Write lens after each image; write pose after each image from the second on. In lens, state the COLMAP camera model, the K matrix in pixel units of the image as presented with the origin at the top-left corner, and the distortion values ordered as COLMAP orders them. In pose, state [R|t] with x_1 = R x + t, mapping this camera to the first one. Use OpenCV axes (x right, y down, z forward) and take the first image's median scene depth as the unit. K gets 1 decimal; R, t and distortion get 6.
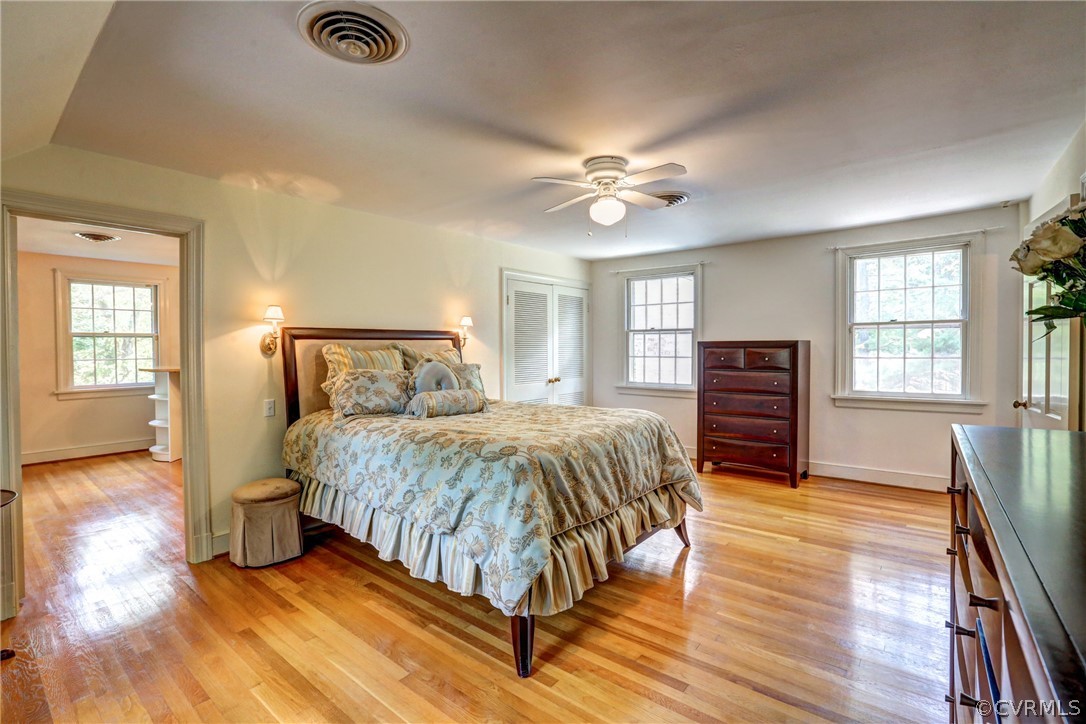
lens RADIAL K [[490.5, 0, 546.4], [0, 490.5, 358.3], [0, 0, 1]] dist [-0.034450, 0.008960]
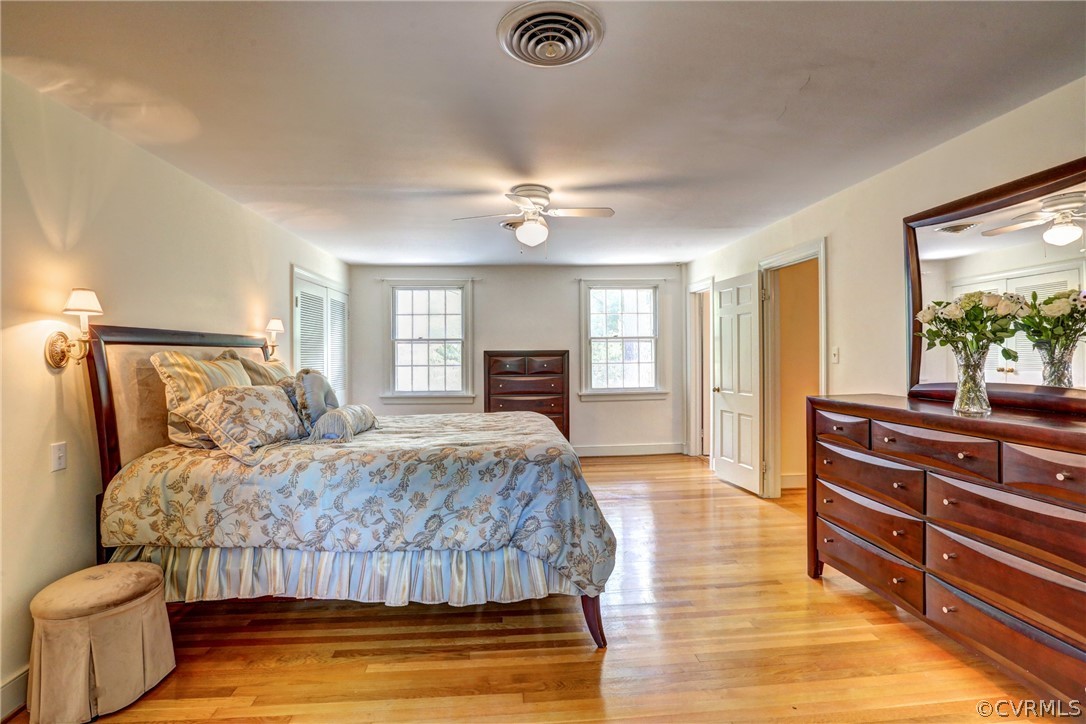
lens RADIAL K [[490.5, 0, 537.5], [0, 490.5, 360.2], [0, 0, 1]] dist [-0.034450, 0.008960]
pose [[0.735636, -0.007802, 0.677332, -0.529275], [0.019395, 0.999766, -0.009548, -0.000827], [-0.677099, 0.020161, 0.735616, 0.149773]]
